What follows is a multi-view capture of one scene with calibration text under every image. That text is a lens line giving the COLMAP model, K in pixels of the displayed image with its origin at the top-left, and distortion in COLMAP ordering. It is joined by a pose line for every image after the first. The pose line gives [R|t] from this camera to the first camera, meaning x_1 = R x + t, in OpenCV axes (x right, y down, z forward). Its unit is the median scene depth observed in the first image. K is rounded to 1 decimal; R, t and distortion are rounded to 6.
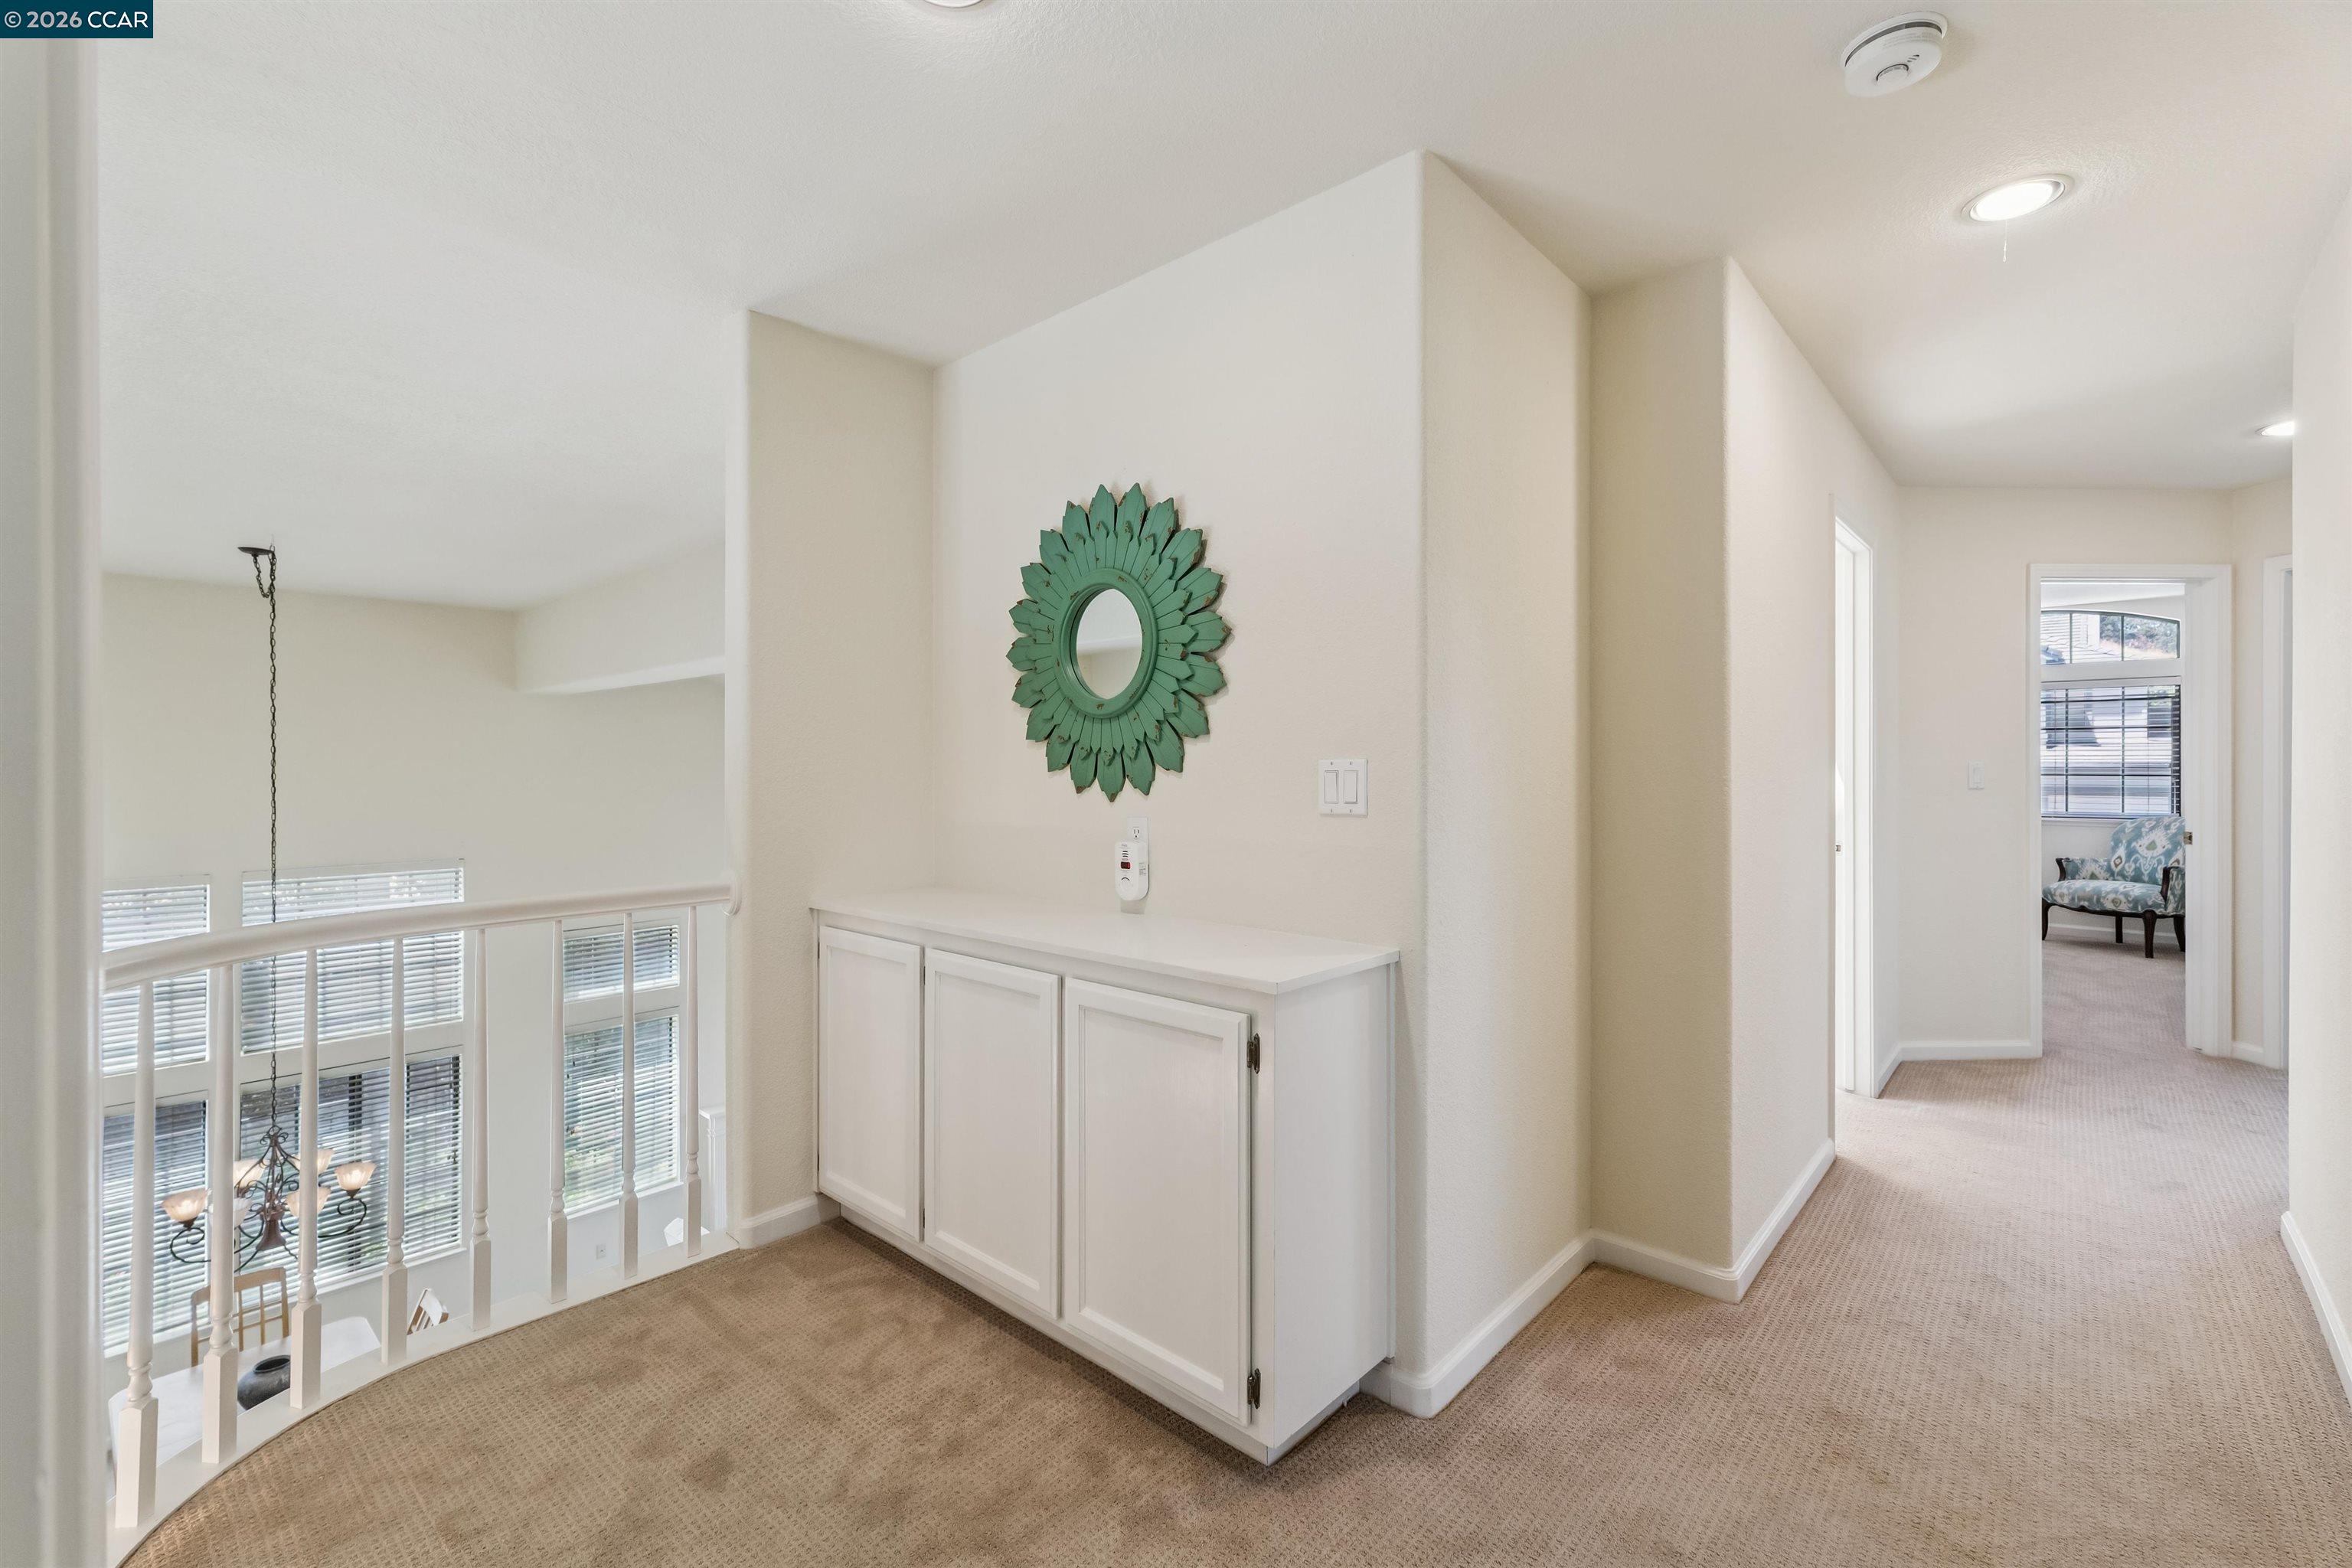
lens RADIAL K [[1001.7, 0, 1176.2], [0, 1001.7, 768.0], [0, 0, 1]] dist [0.001859, 0.000127]
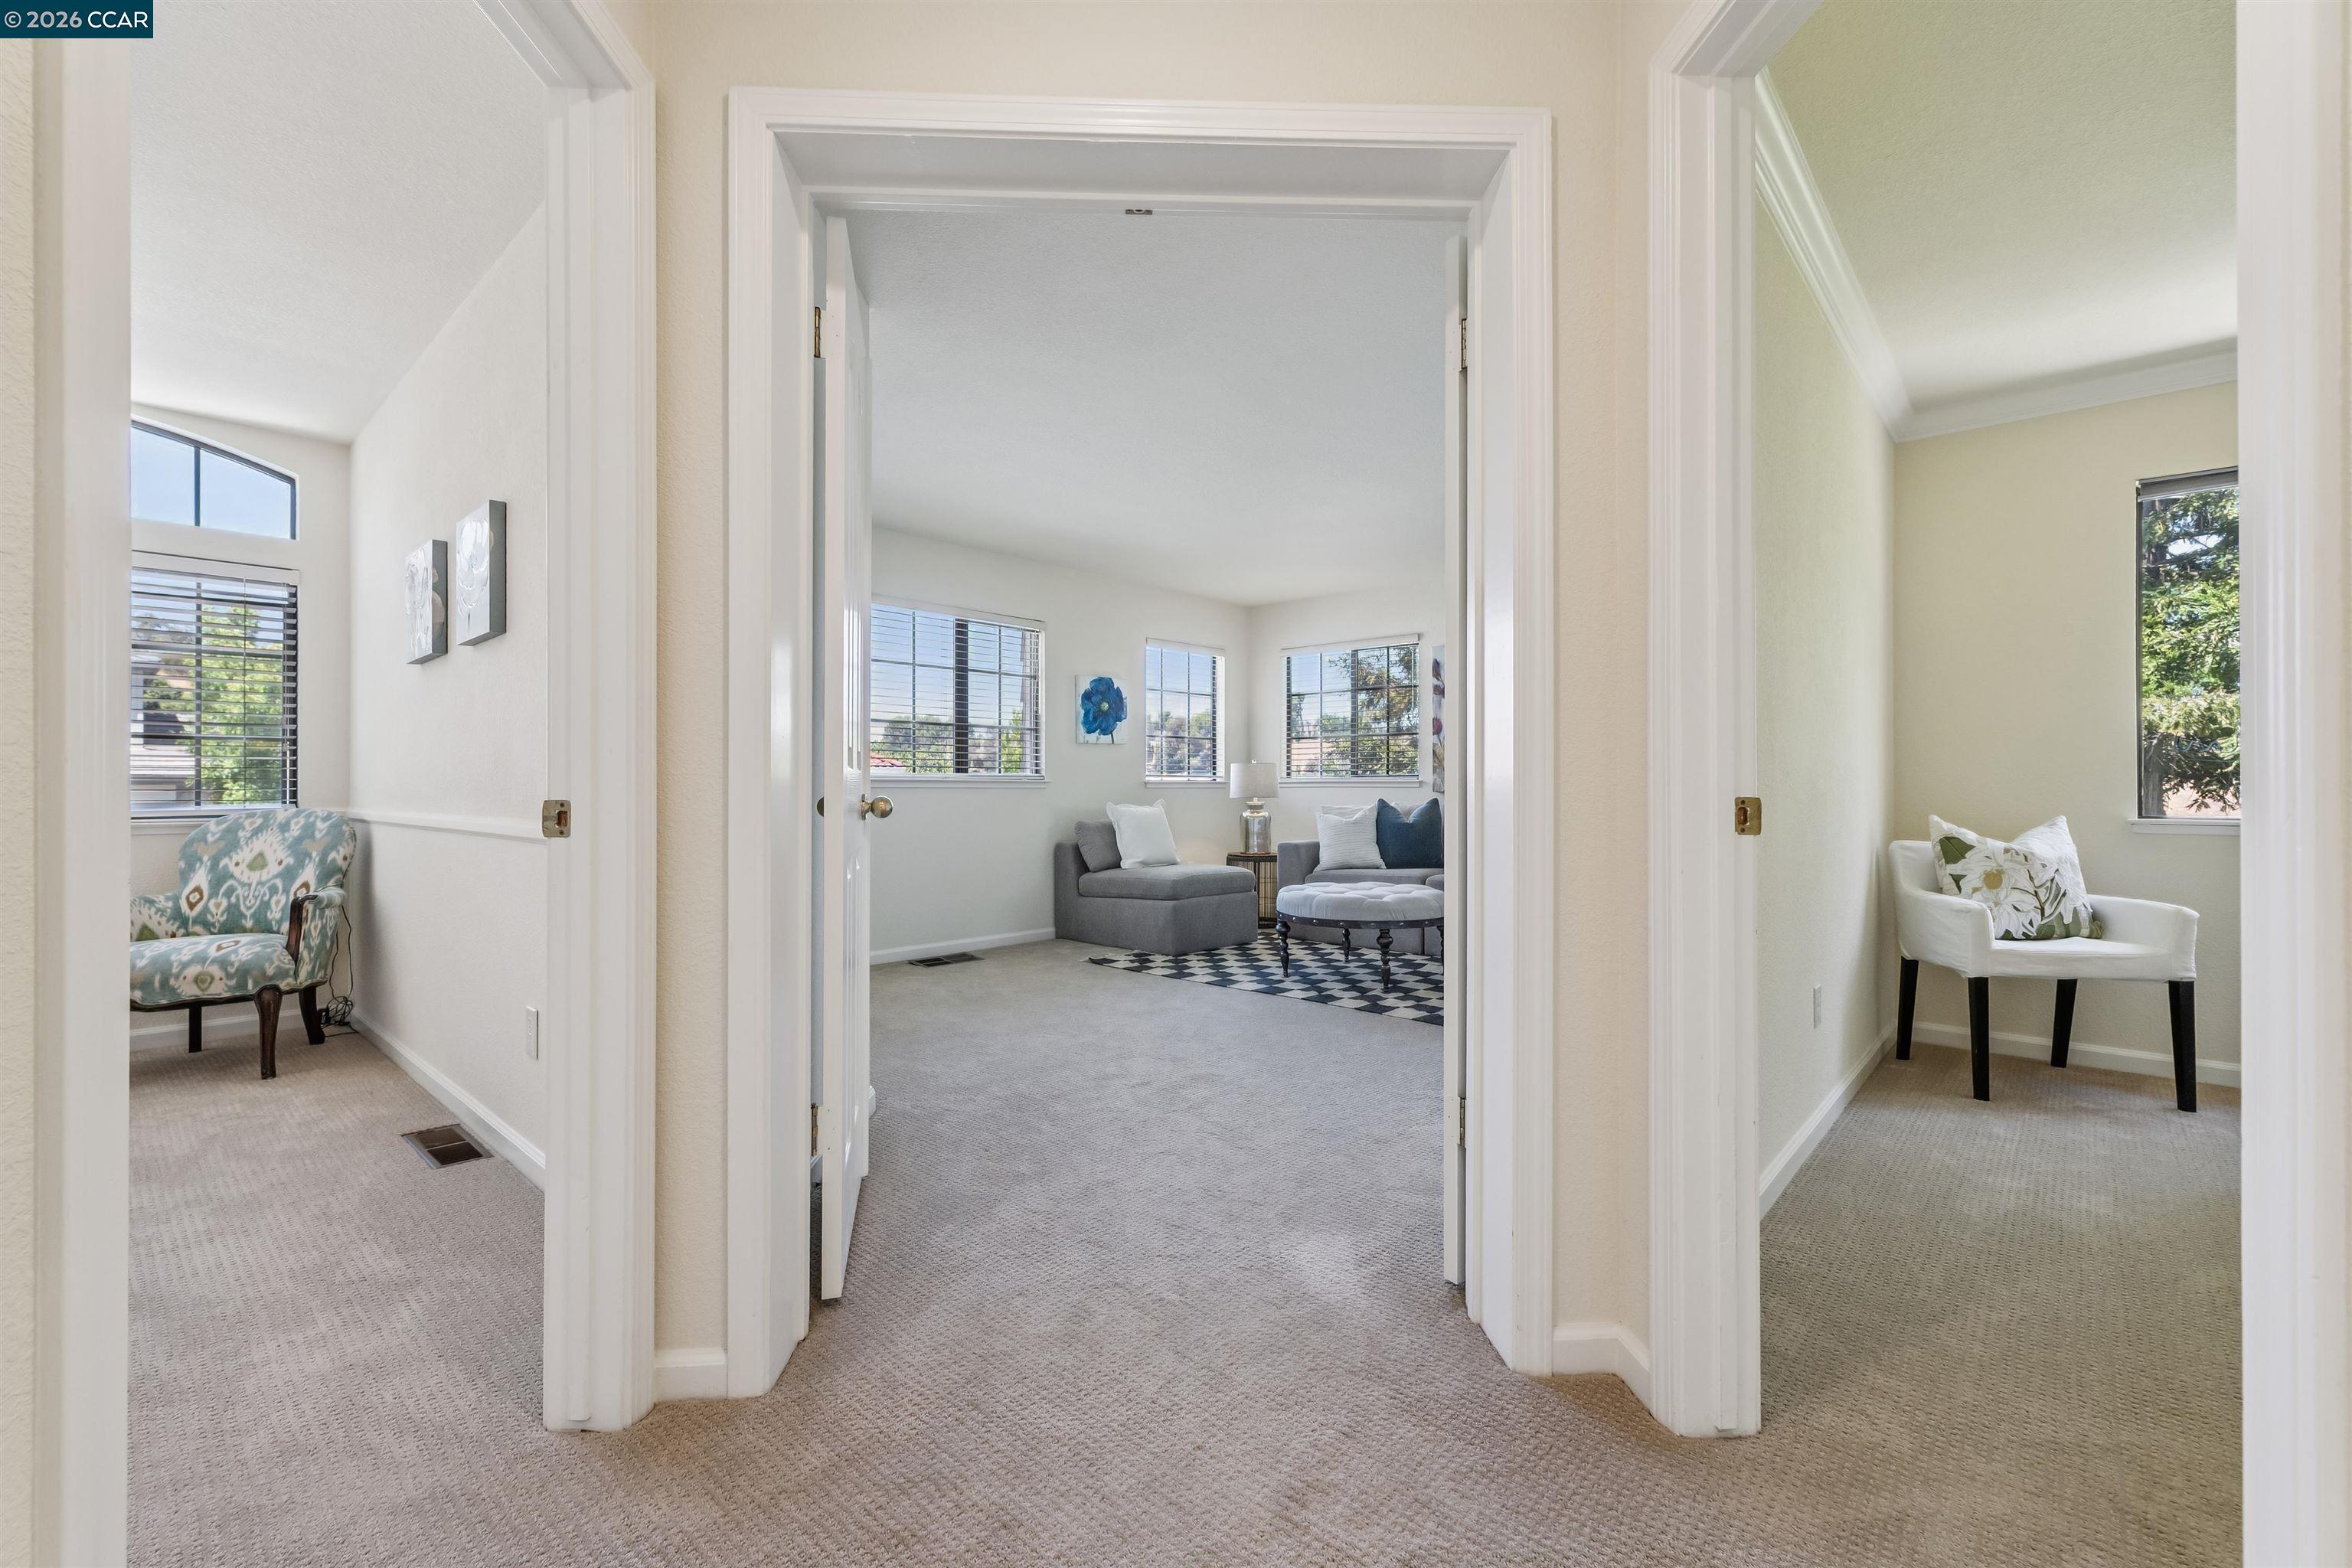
lens RADIAL K [[1001.7, 0, 1175.6], [0, 1001.7, 785.4], [0, 0, 1]] dist [0.001859, 0.000127]
pose [[-0.005479, 0.002820, 0.999981, 0.425787], [0.004679, 0.999985, -0.002795, 0.039819], [-0.999974, 0.004664, -0.005492, 0.506869]]
